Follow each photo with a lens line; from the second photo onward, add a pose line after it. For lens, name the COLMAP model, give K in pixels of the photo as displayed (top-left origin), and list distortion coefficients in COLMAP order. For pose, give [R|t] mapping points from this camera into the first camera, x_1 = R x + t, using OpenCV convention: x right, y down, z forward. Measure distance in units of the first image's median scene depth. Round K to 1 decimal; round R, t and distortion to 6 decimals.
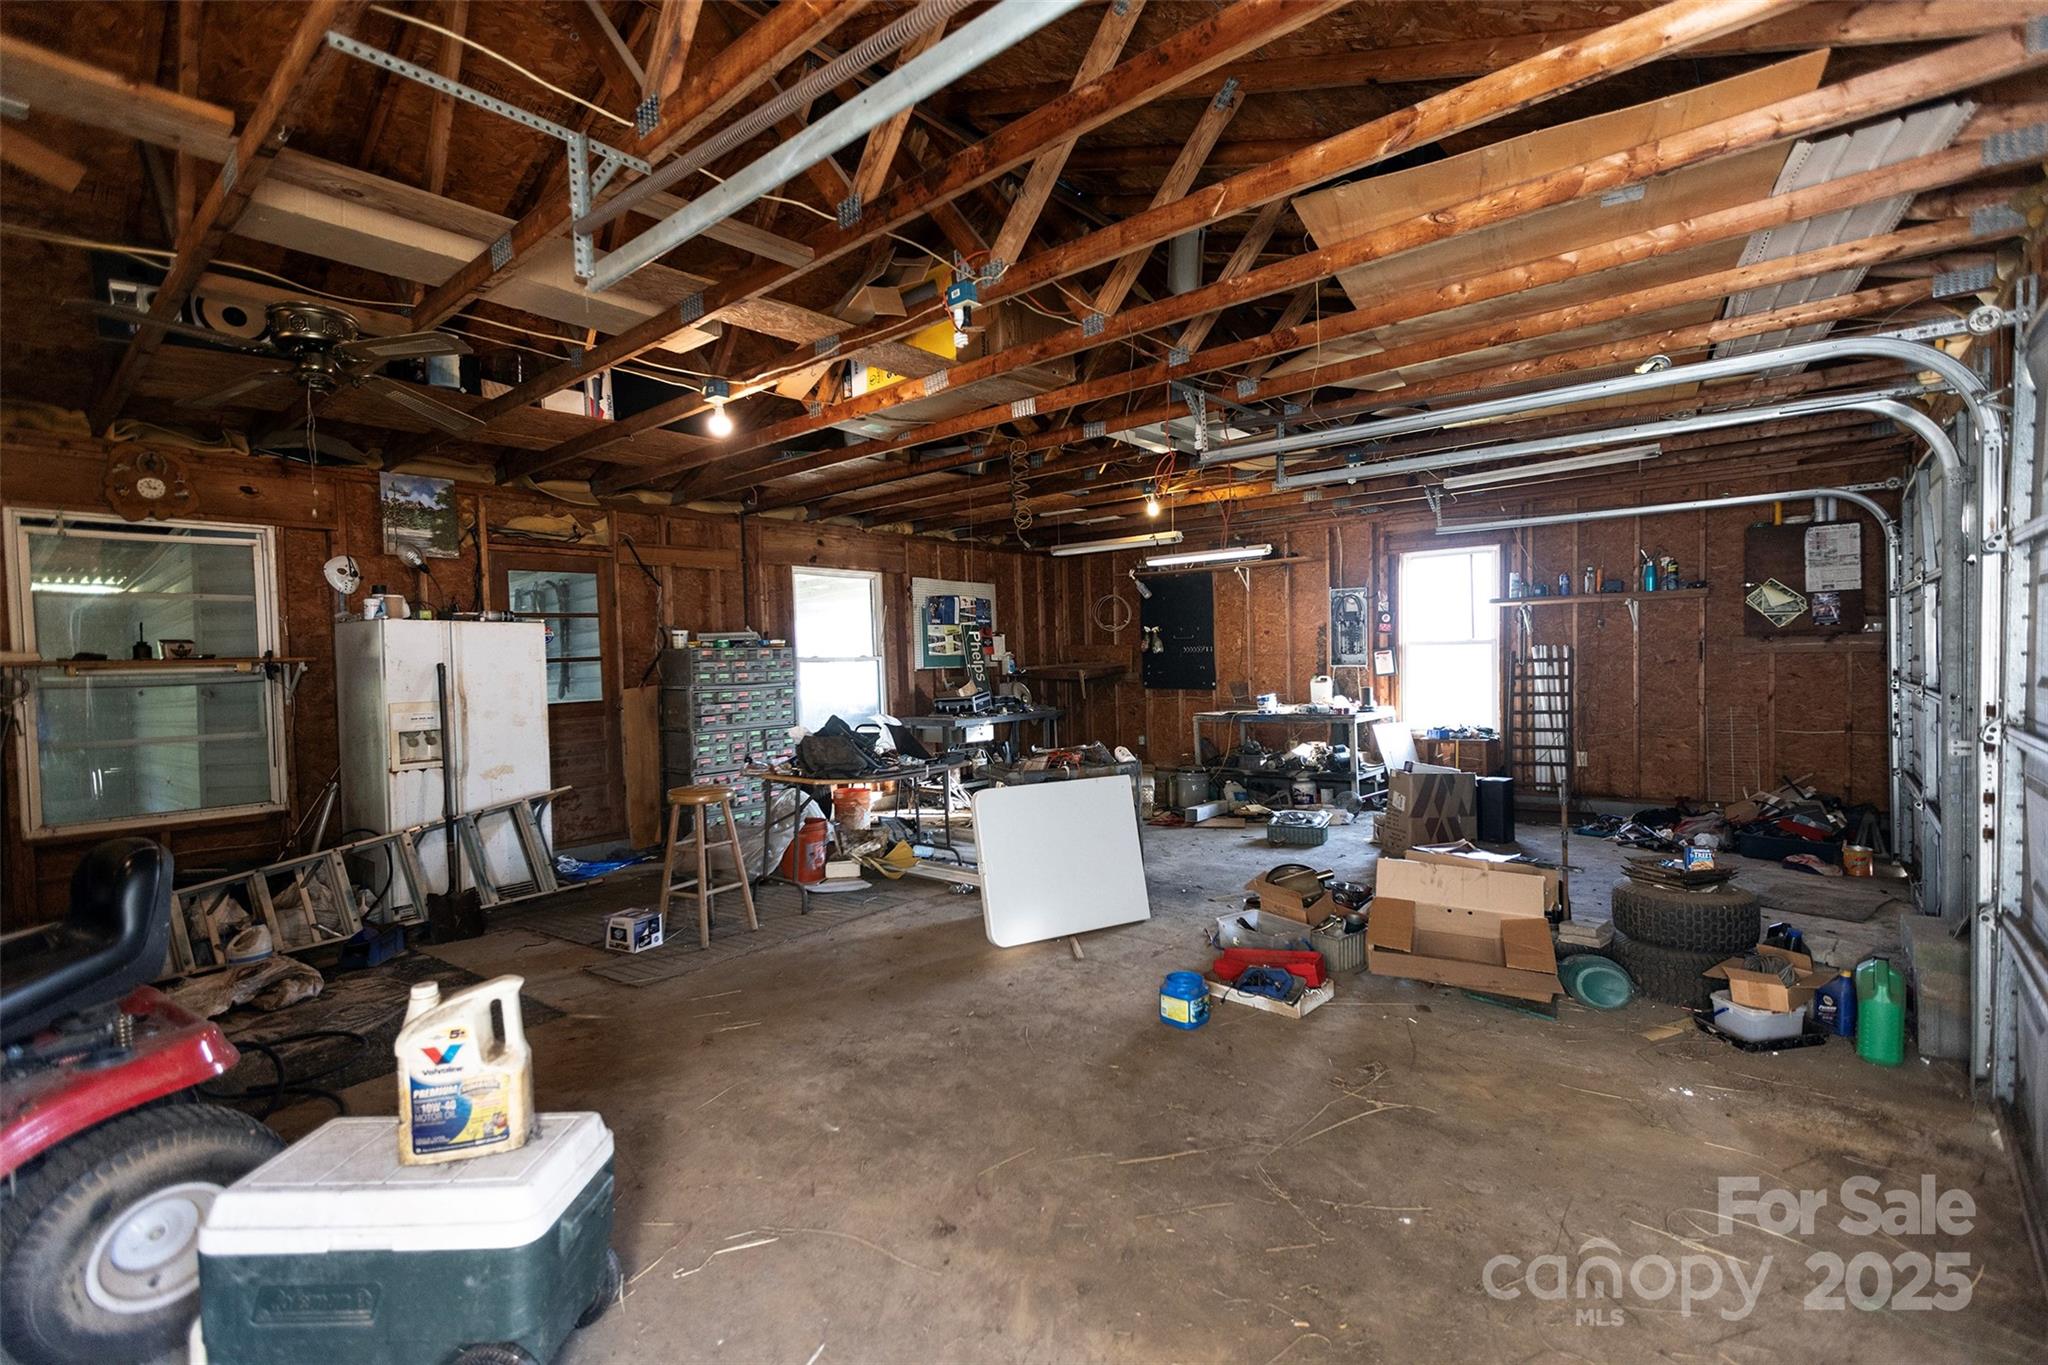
lens RADIAL K [[926.9, 0, 1035.1], [0, 926.9, 679.4], [0, 0, 1]] dist [0.003200, 0.000436]
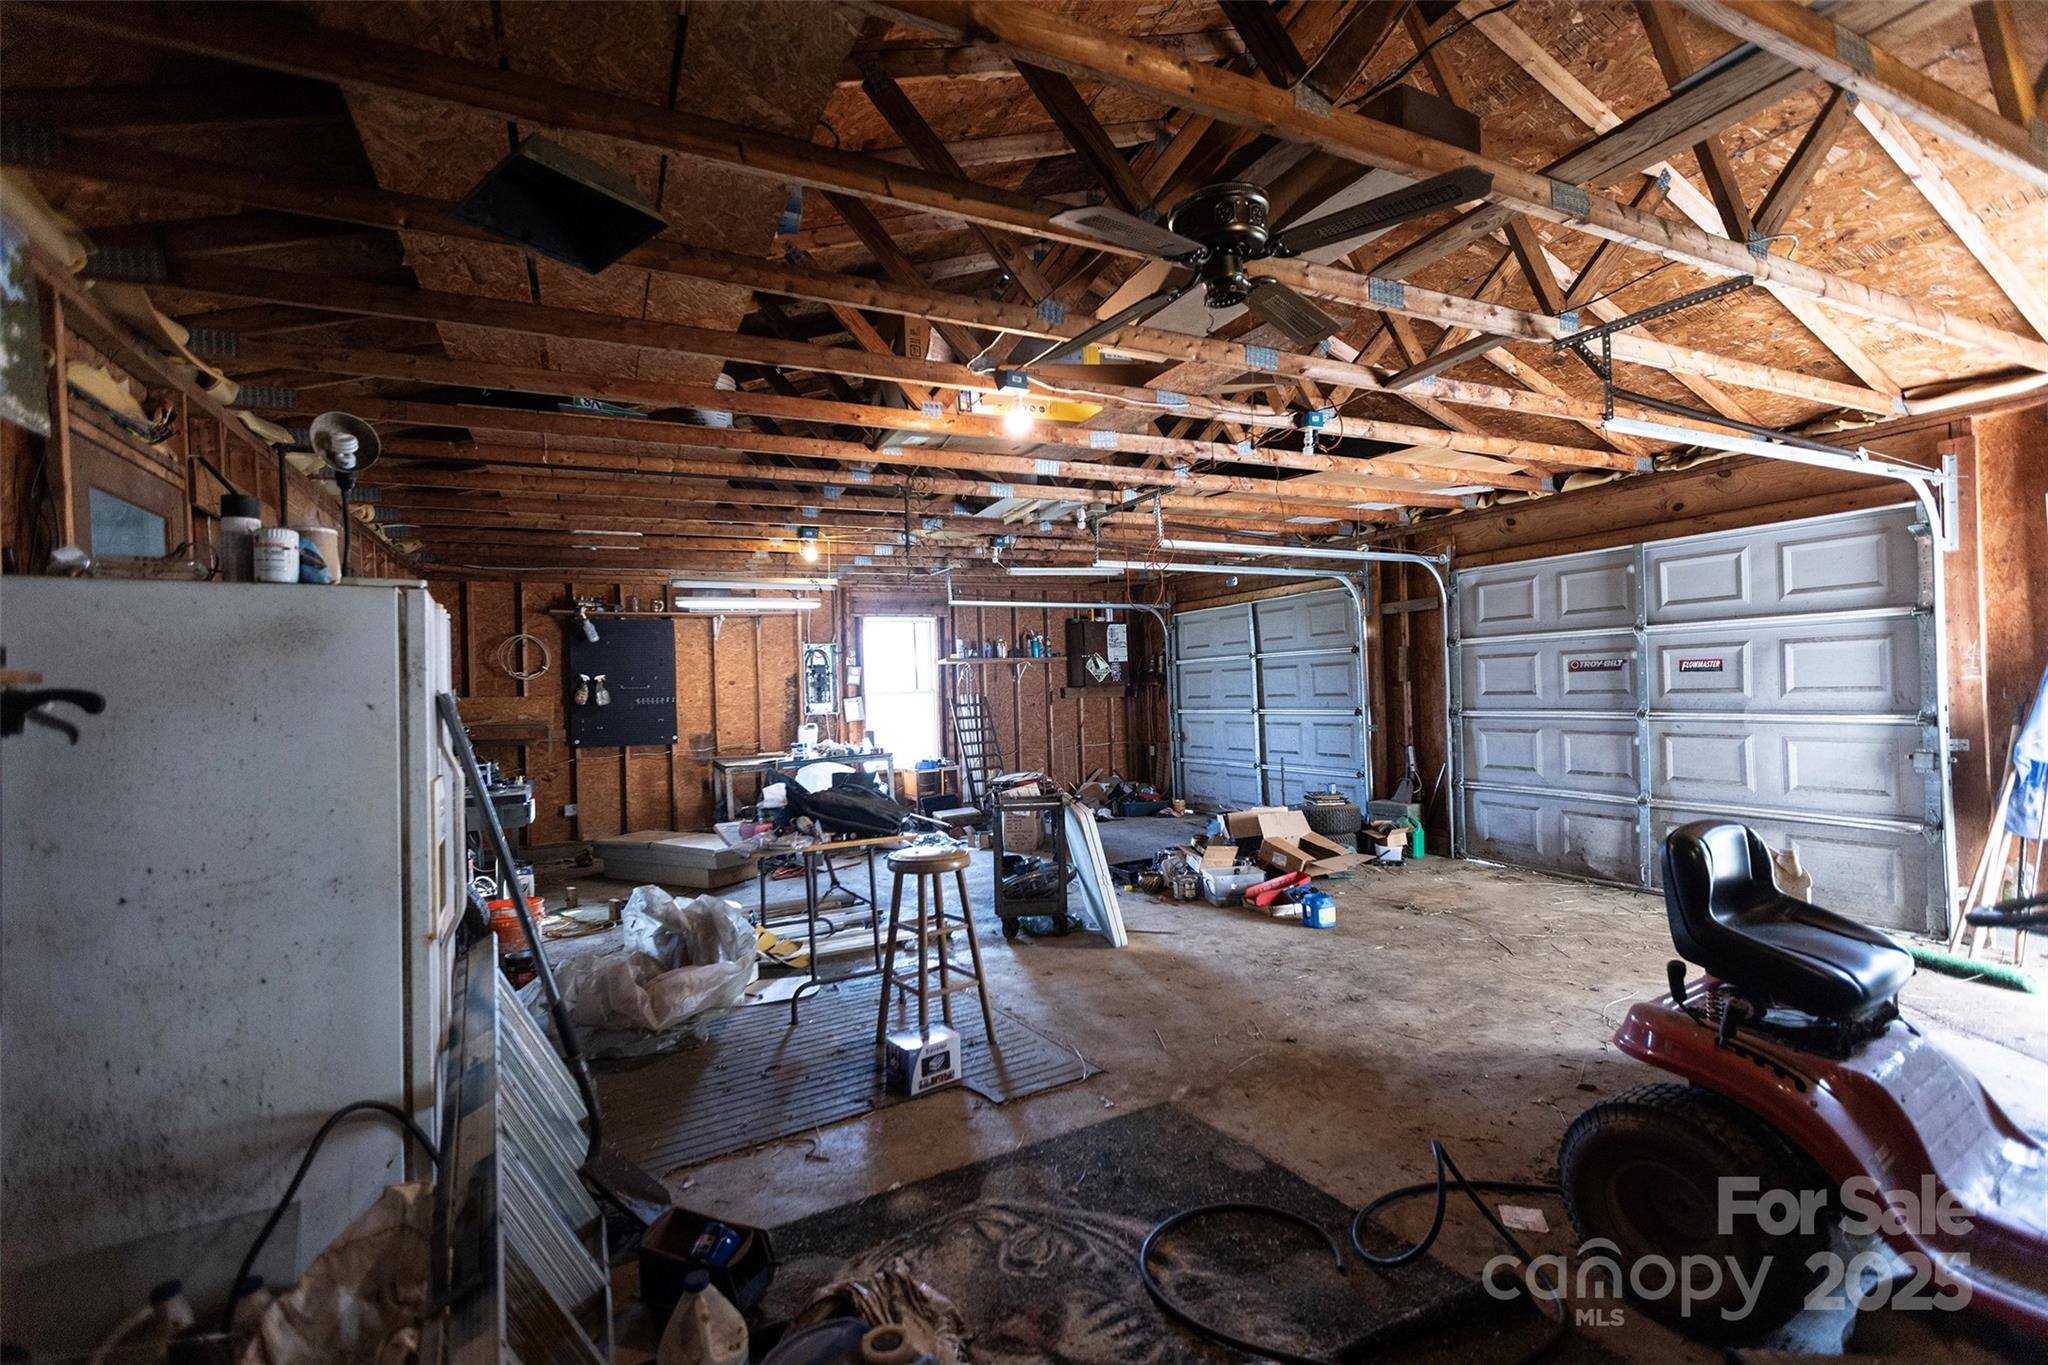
lens RADIAL K [[926.9, 0, 1037.7], [0, 926.9, 683.6], [0, 0, 1]] dist [0.003200, 0.000436]
pose [[0.387617, 0.018315, 0.921639, -0.669232], [0.047116, 0.998102, -0.039650, 0.006547], [-0.920616, 0.058793, 0.386018, 0.385654]]
